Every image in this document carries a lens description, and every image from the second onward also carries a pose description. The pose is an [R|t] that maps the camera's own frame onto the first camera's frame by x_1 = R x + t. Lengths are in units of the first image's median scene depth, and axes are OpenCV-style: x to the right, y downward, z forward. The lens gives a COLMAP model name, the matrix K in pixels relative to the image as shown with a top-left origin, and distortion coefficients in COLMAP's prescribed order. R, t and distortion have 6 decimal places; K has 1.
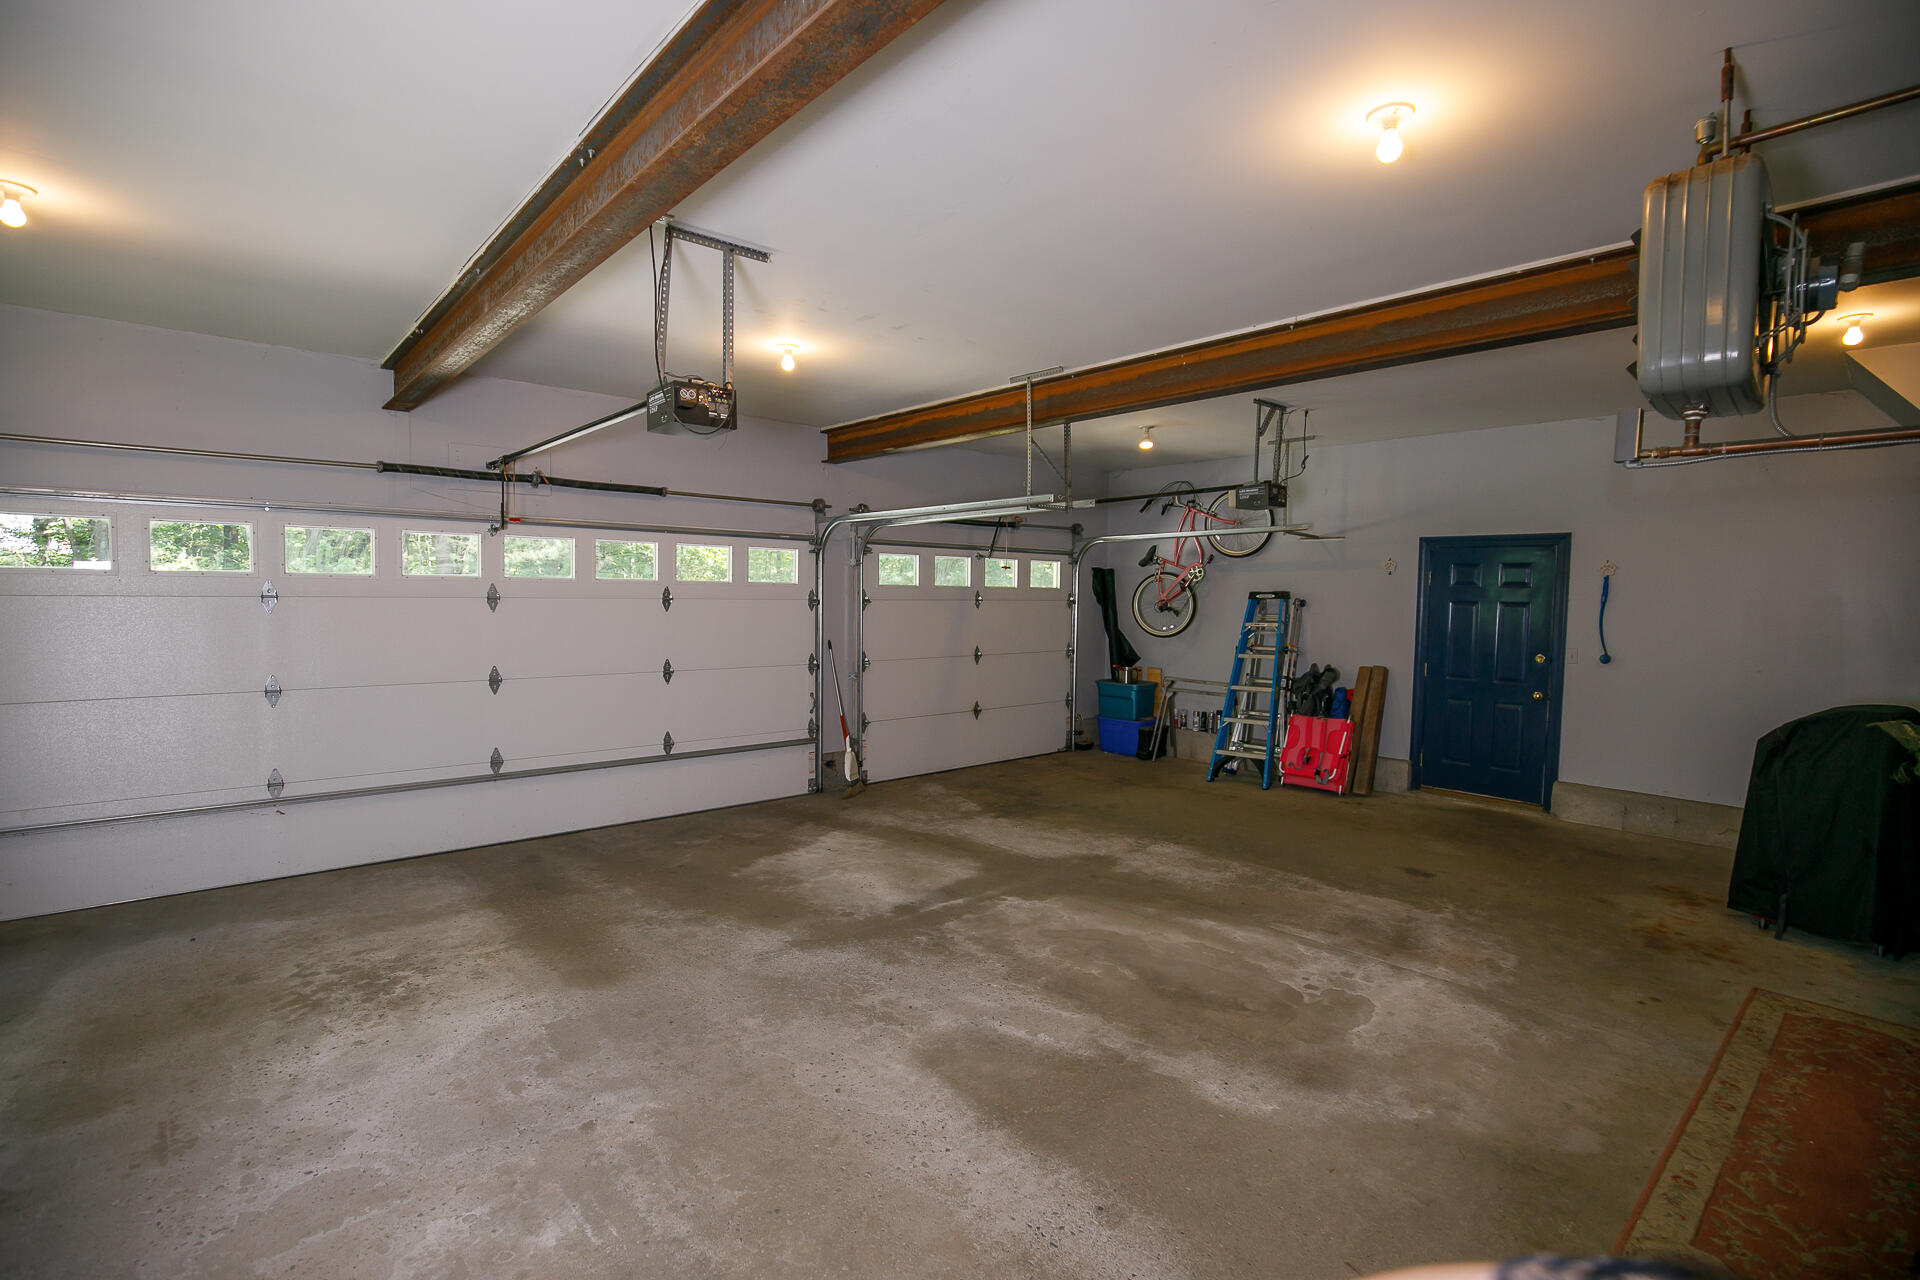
lens RADIAL K [[880.4, 0, 961.5], [0, 880.4, 643.8], [0, 0, 1]] dist [-0.028049, 0.003788]
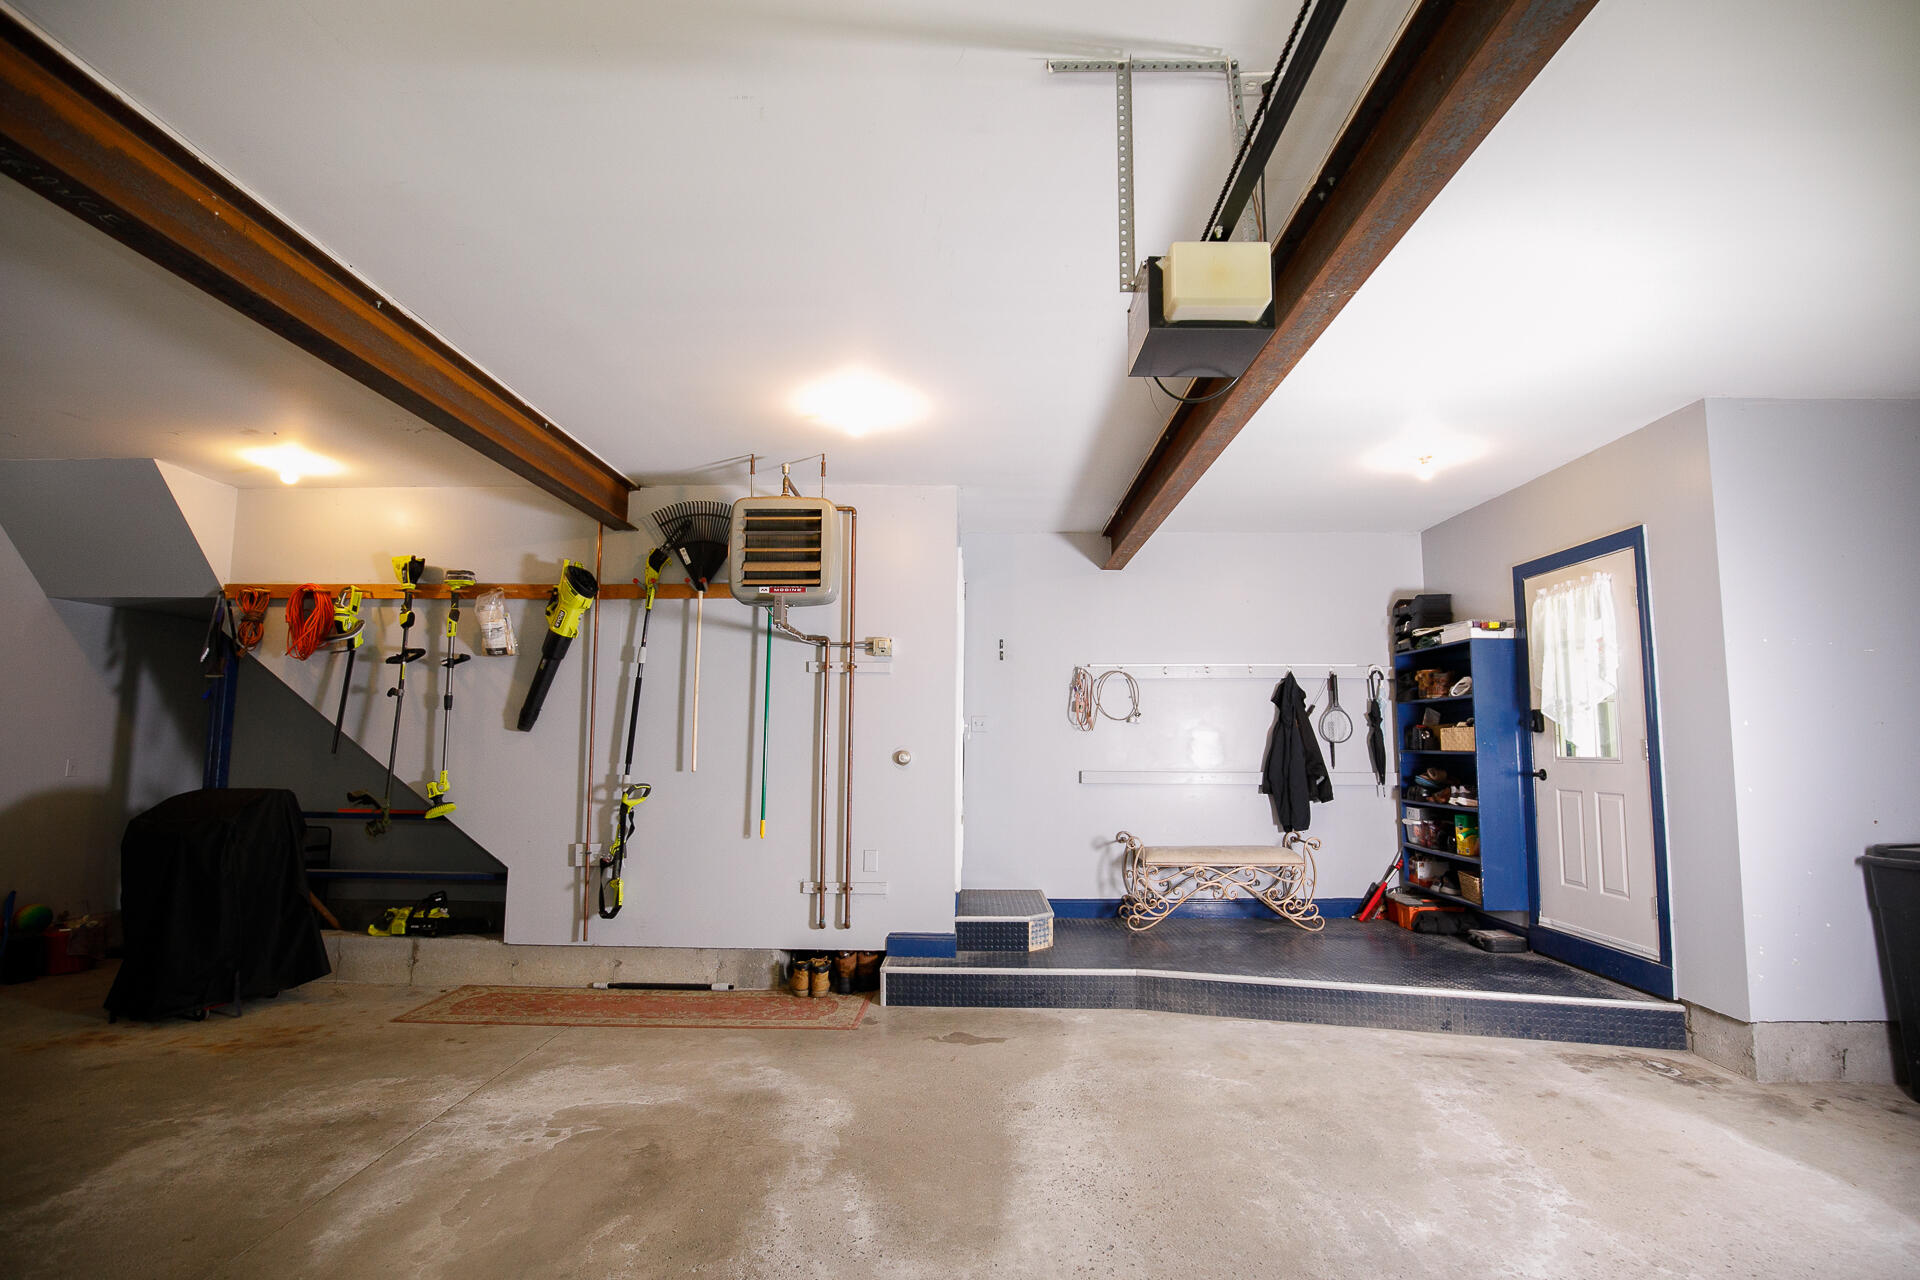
lens RADIAL K [[880.4, 0, 968.5], [0, 880.4, 646.0], [0, 0, 1]] dist [-0.028049, 0.003788]
pose [[-0.729087, 0.057336, 0.682015, -0.526386], [0.025115, 0.998055, -0.057057, -0.031422], [-0.683960, -0.024470, -0.729109, 1.383474]]
